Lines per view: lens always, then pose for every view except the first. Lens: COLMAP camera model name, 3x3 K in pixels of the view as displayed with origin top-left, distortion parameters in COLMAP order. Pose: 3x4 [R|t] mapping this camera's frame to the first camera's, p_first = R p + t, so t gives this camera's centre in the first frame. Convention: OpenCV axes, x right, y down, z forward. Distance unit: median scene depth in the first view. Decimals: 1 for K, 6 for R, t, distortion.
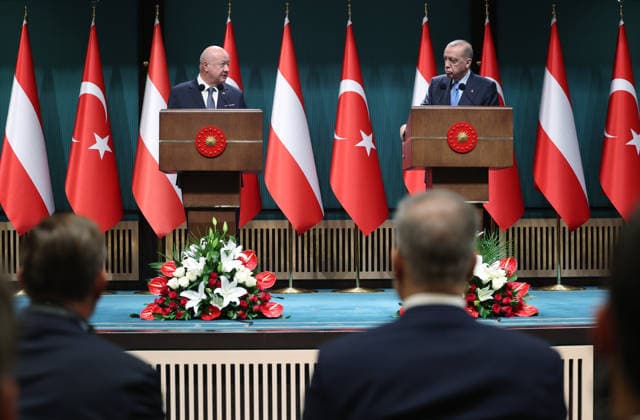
lens RADIAL K [[1313.7, 0, 321.1], [0, 1313.7, 207.9], [0, 0, 1]] dist [-0.237509, 0.000000]
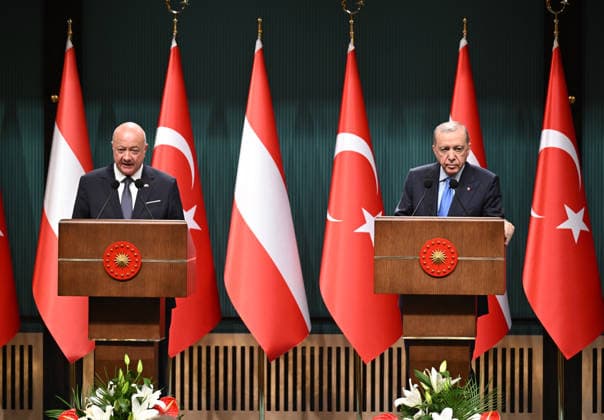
lens RADIAL K [[4365.7, 0, 301.8], [0, 4365.7, 210.2], [0, 0, 1]] dist [-0.159897, 0.000000]
pose [[0.995162, 0.010274, -0.097706, 0.219840], [-0.007697, 0.999614, 0.026712, -0.118241], [0.097943, -0.025831, 0.994857, -1.266866]]
